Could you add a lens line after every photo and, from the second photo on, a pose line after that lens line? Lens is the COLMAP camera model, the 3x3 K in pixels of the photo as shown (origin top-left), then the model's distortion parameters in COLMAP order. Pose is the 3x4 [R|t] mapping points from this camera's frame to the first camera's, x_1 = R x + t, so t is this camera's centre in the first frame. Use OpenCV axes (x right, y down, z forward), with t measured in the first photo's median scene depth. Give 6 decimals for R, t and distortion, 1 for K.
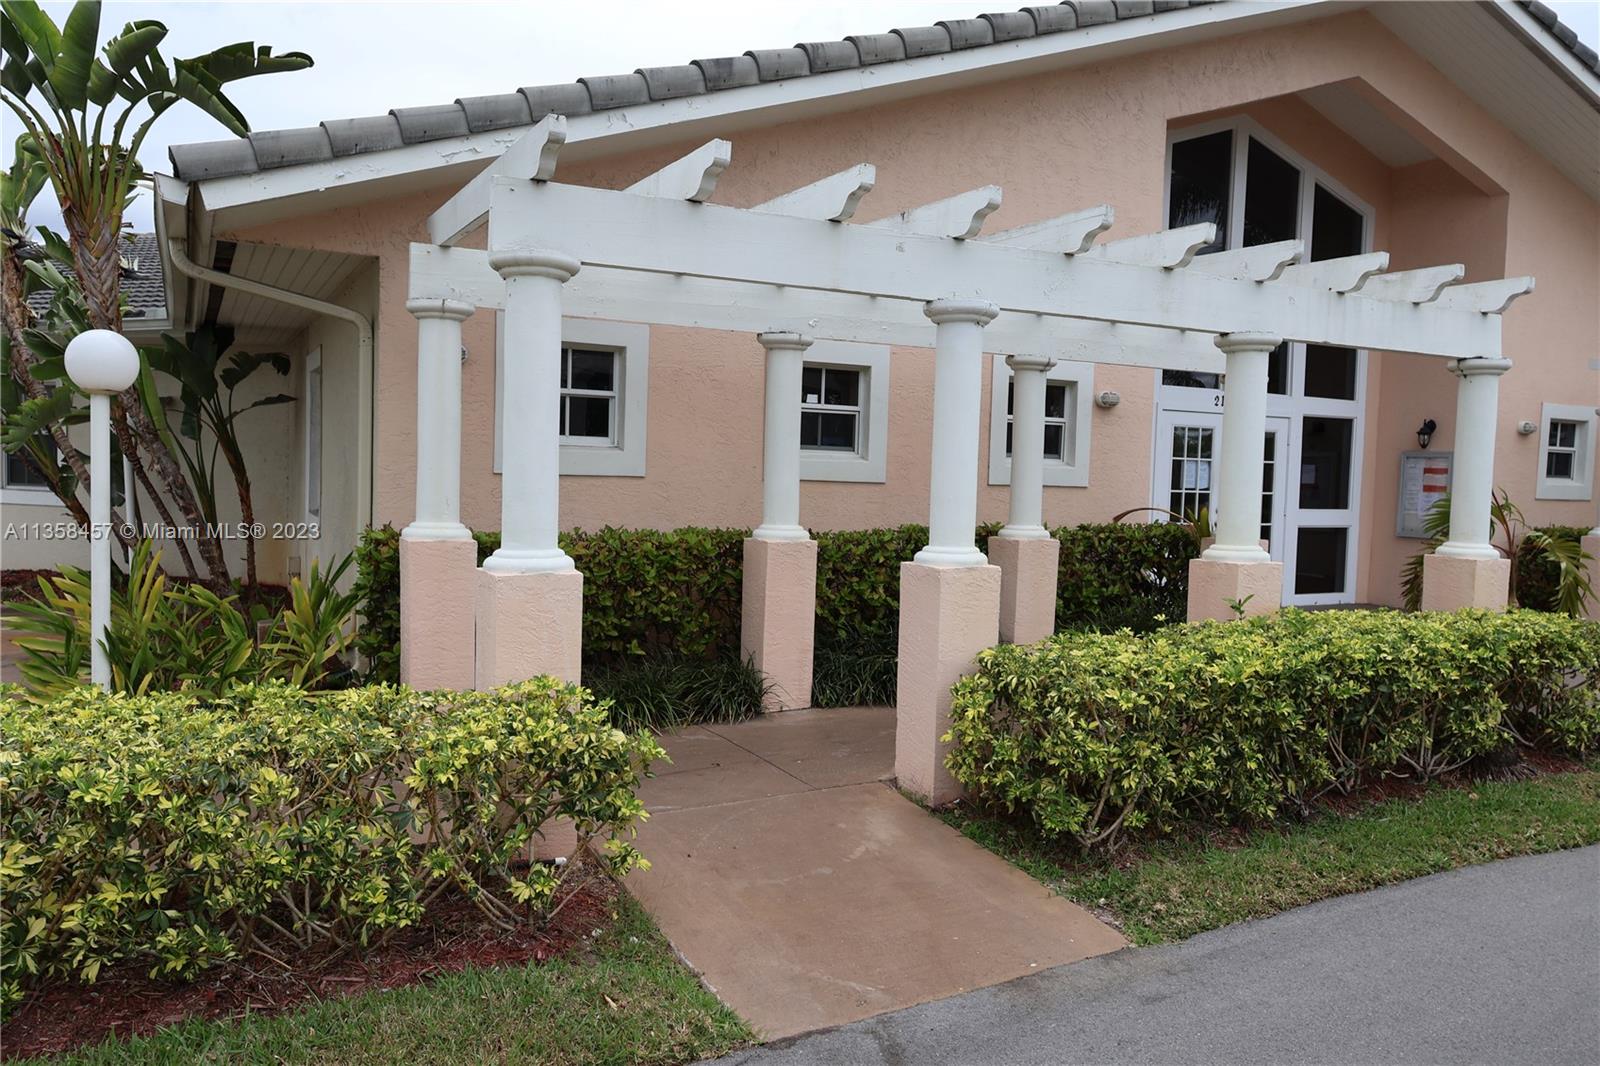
lens RADIAL K [[1175.9, 0, 800.0], [0, 1175.9, 533.0], [0, 0, 1]] dist [-0.004041, -0.000792]
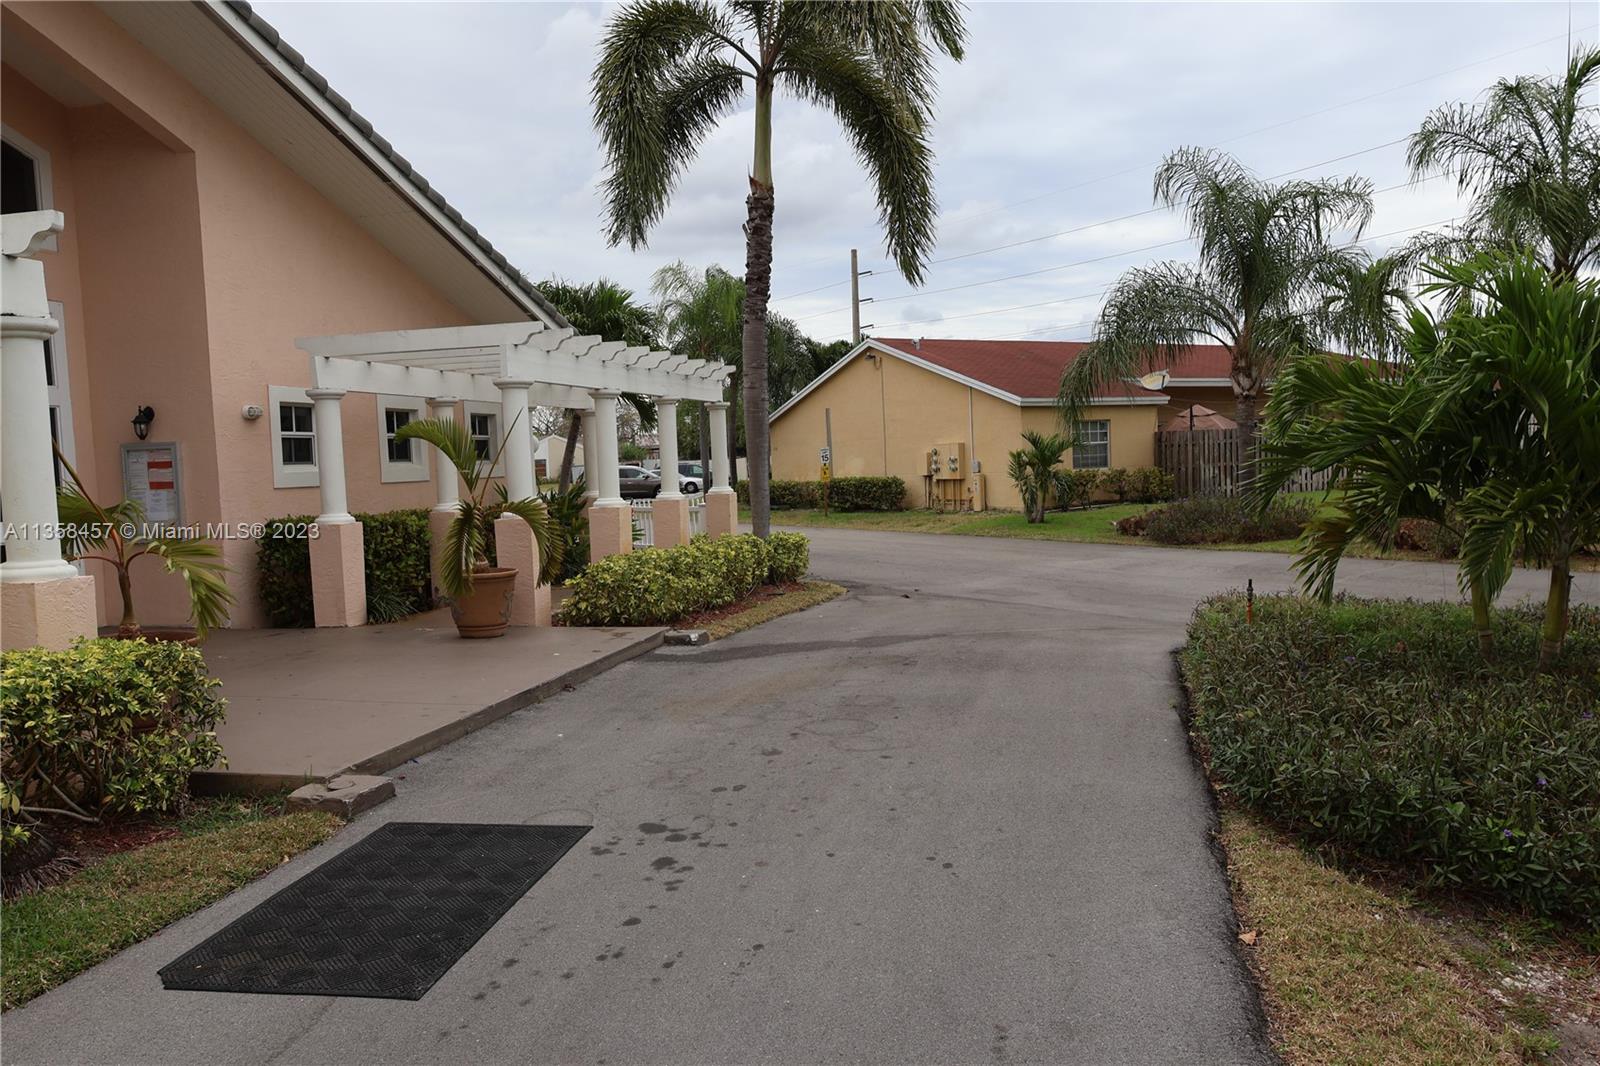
lens RADIAL K [[1175.3, 0, 795.2], [0, 1175.3, 536.8], [0, 0, 1]] dist [-0.004645, -0.000365]
pose [[0.649521, -0.105810, 0.752945, 0.256156], [0.100801, 0.993512, 0.052661, 0.002310], [-0.753632, 0.041693, 0.655973, 0.105208]]
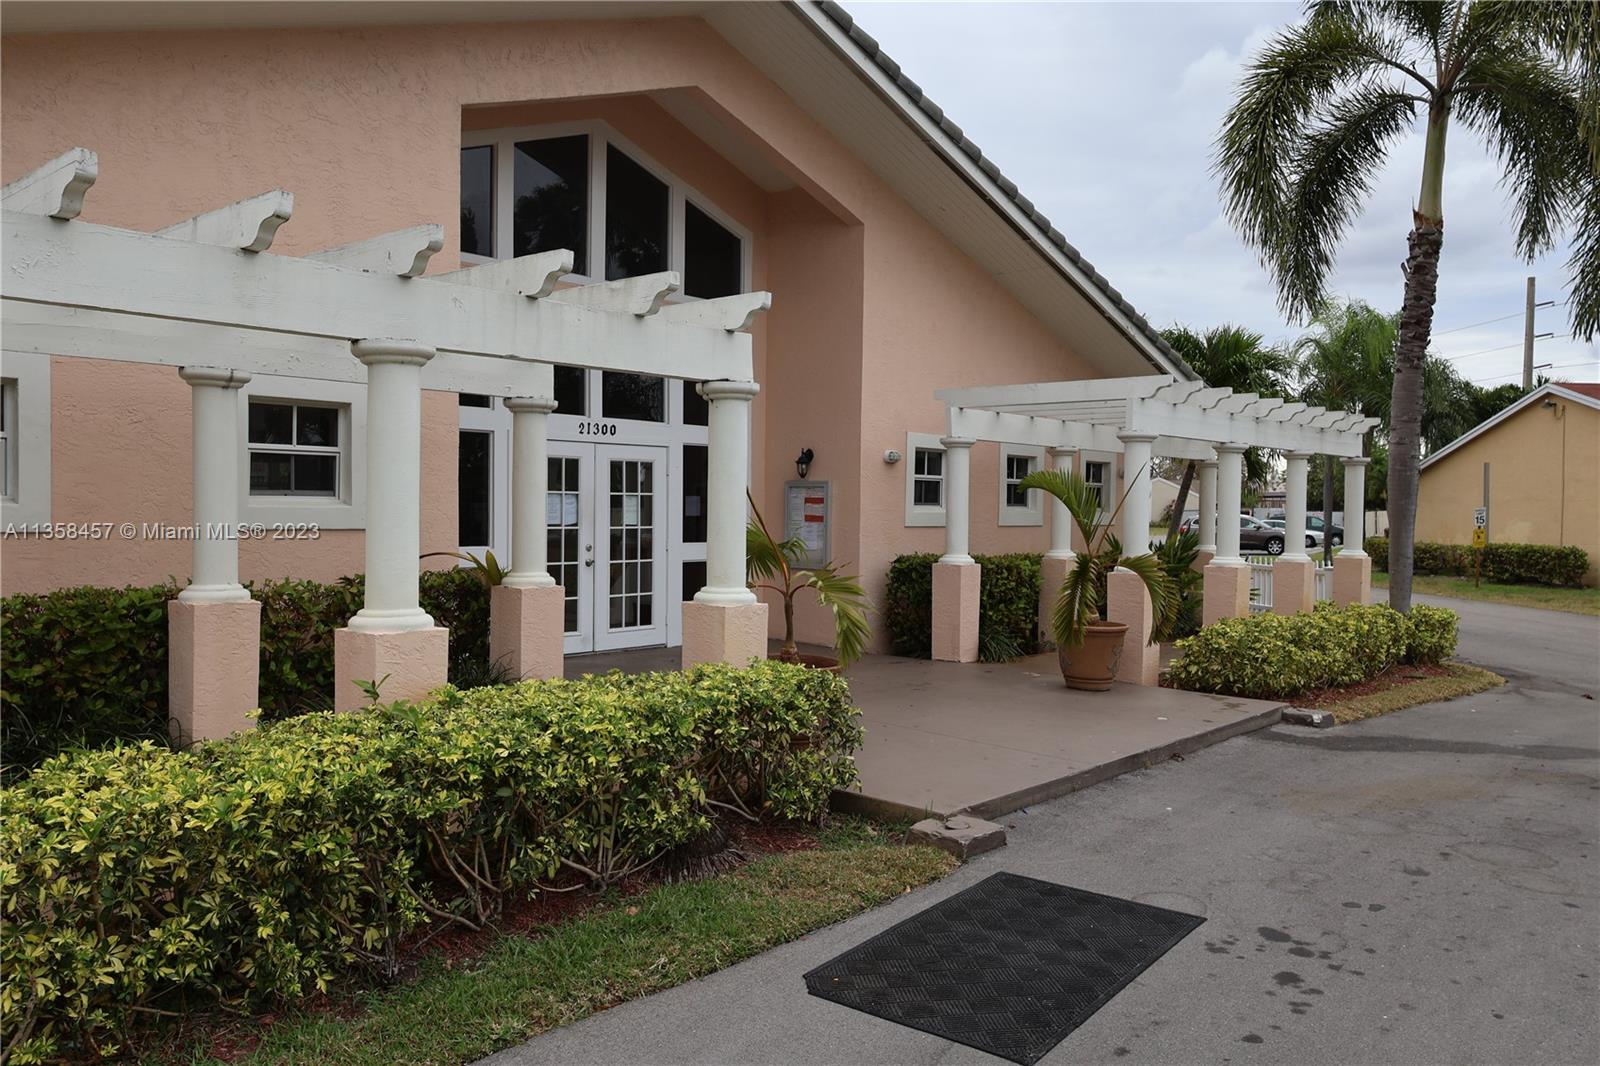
lens RADIAL K [[1175.9, 0, 800.0], [0, 1175.9, 533.0], [0, 0, 1]] dist [-0.004041, -0.000792]
pose [[0.933733, -0.025619, 0.357053, 0.243203], [0.034040, 0.999270, -0.017320, -0.012209], [-0.356348, 0.028327, 0.933924, 0.114551]]
